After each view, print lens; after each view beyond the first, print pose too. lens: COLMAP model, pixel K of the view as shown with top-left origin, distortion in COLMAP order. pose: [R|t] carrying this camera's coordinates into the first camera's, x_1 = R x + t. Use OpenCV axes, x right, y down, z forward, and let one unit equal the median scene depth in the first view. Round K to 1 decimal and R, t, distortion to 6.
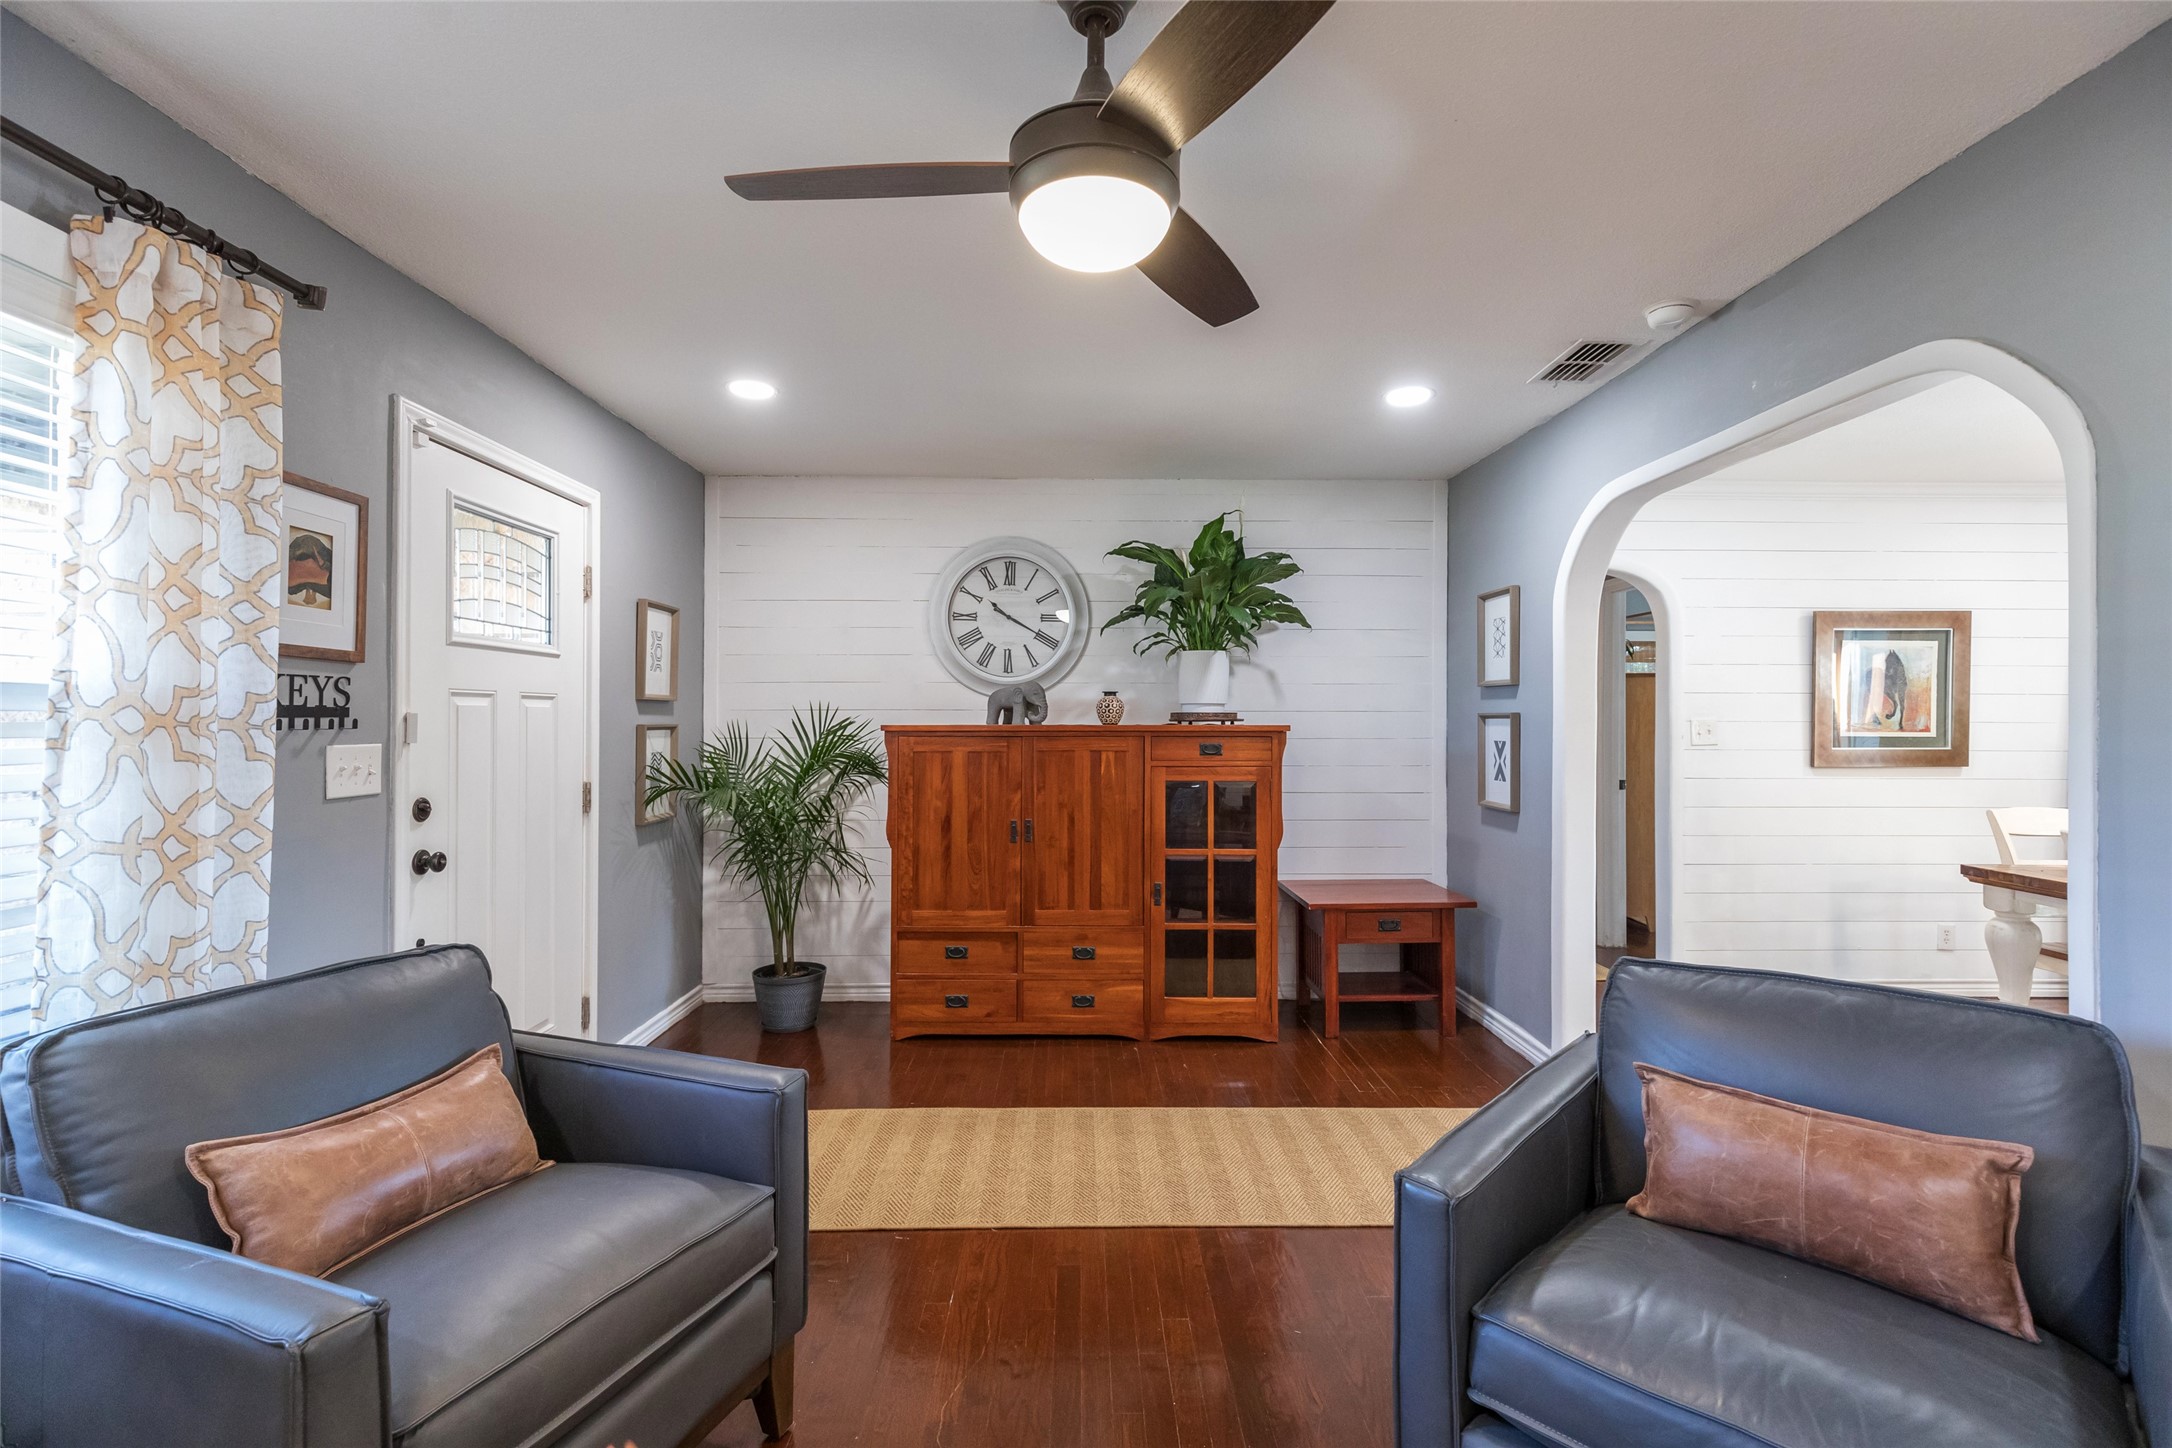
lens RADIAL K [[967.2, 0, 1083.0], [0, 967.2, 719.9], [0, 0, 1]] dist [0.012206, -0.001992]
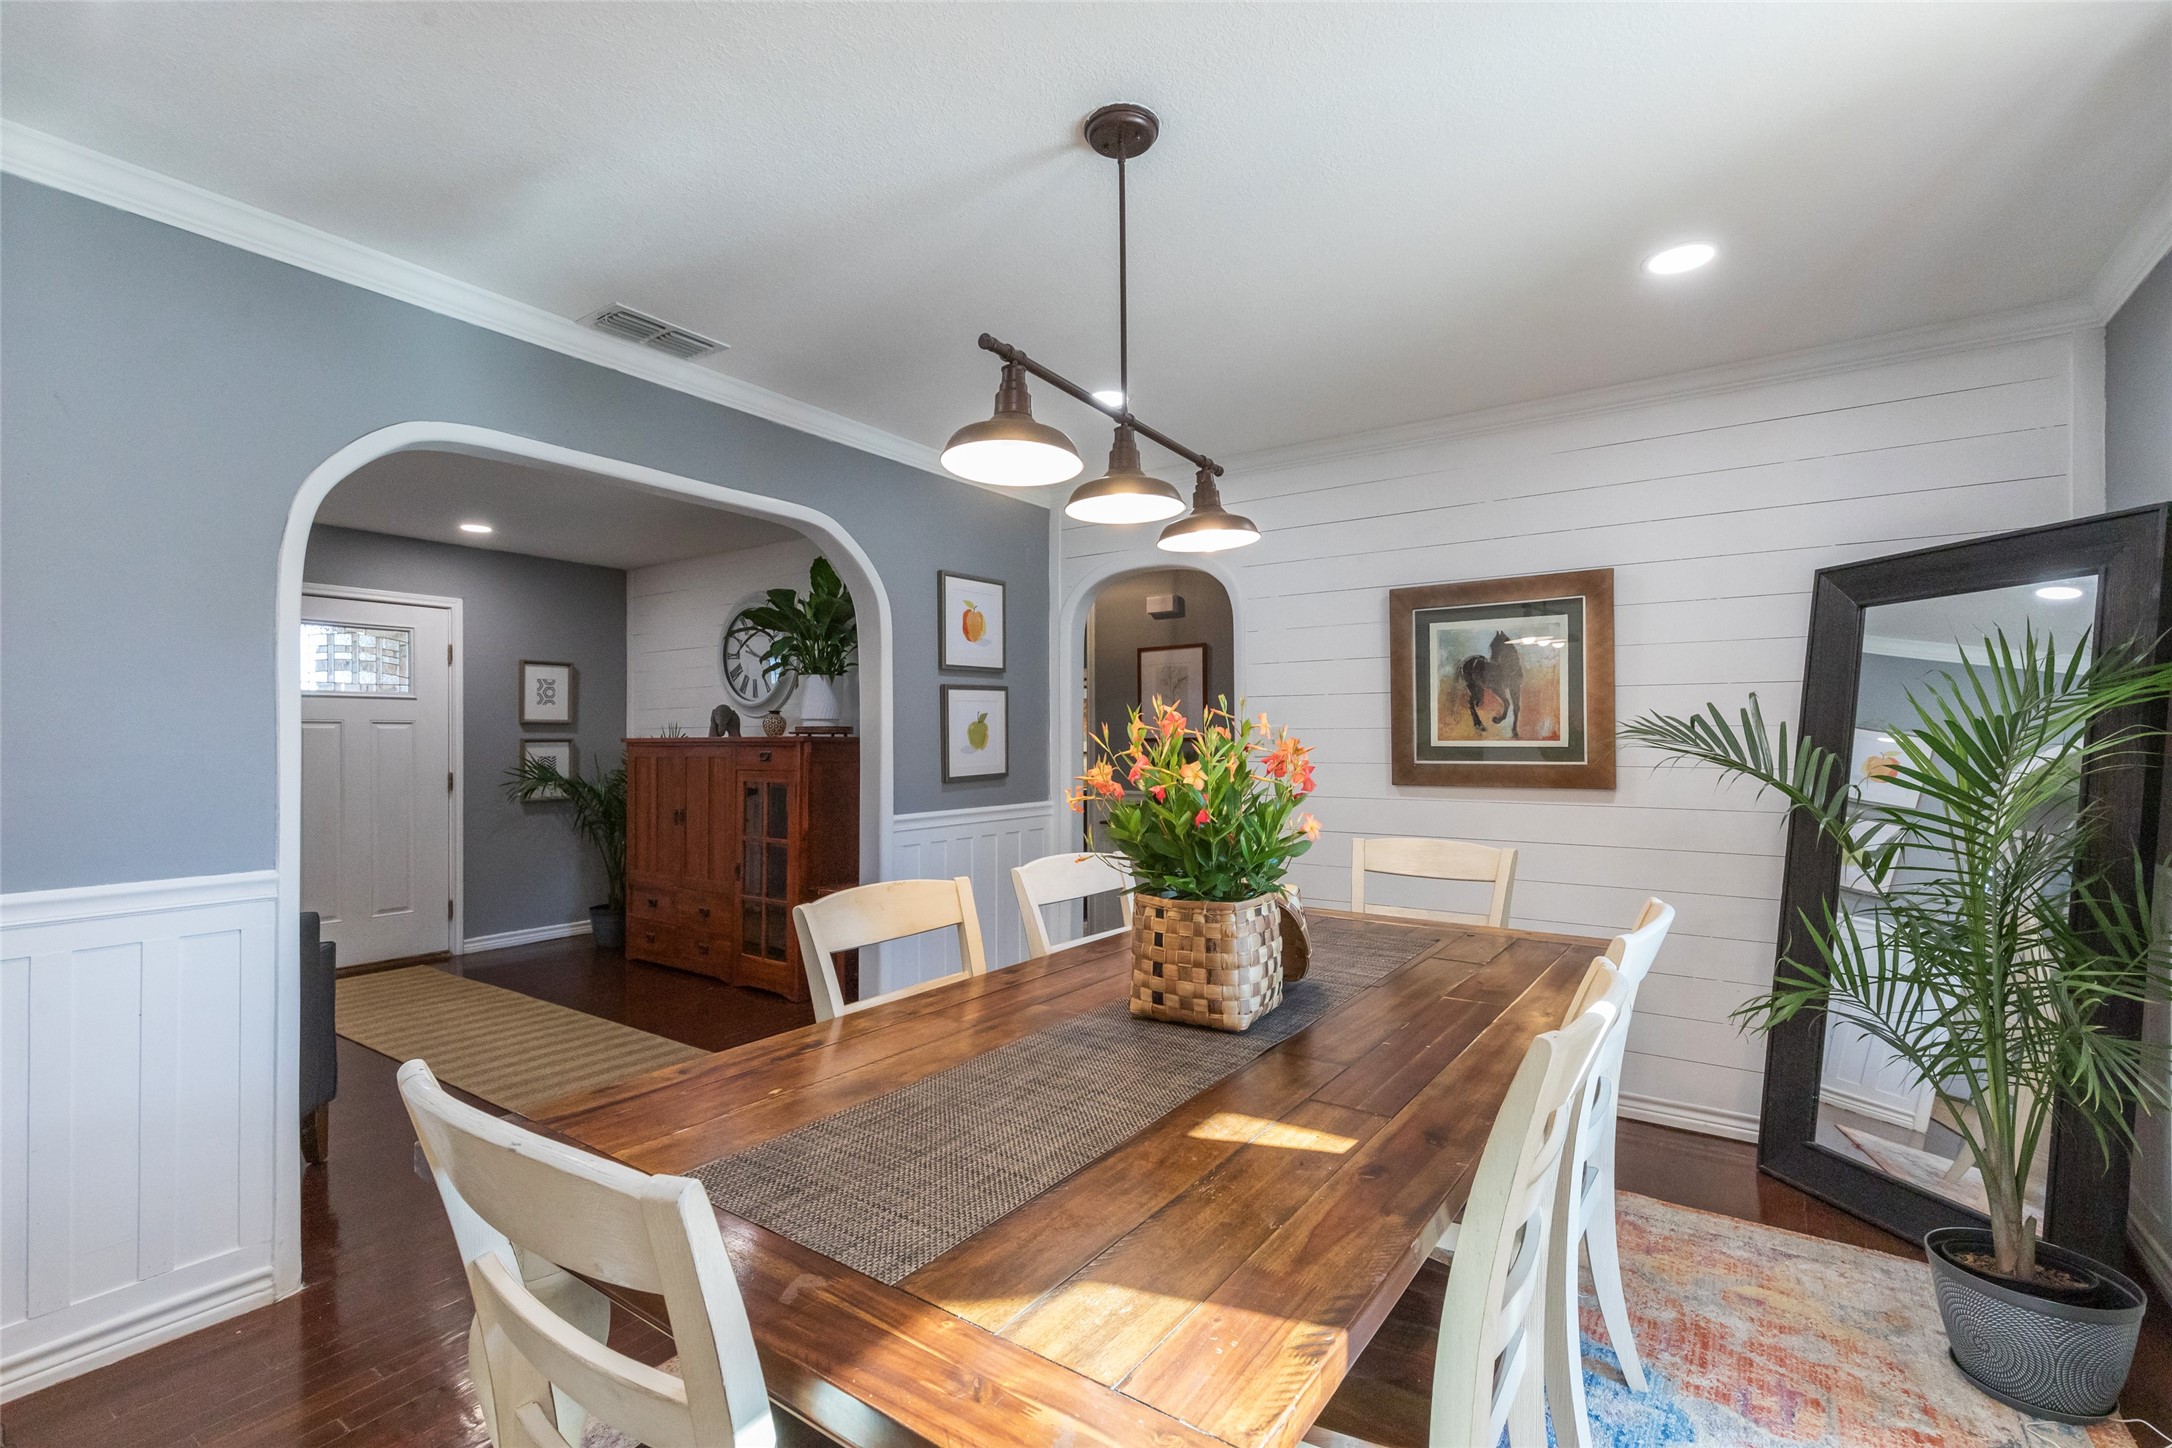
lens RADIAL K [[967.2, 0, 1093.2], [0, 967.2, 732.9], [0, 0, 1]] dist [0.012206, -0.001992]
pose [[0.812565, -0.009364, -0.582796, 1.016998], [0.006624, 0.999955, -0.006831, 0.009894], [0.582833, 0.001690, 0.812590, 0.209112]]
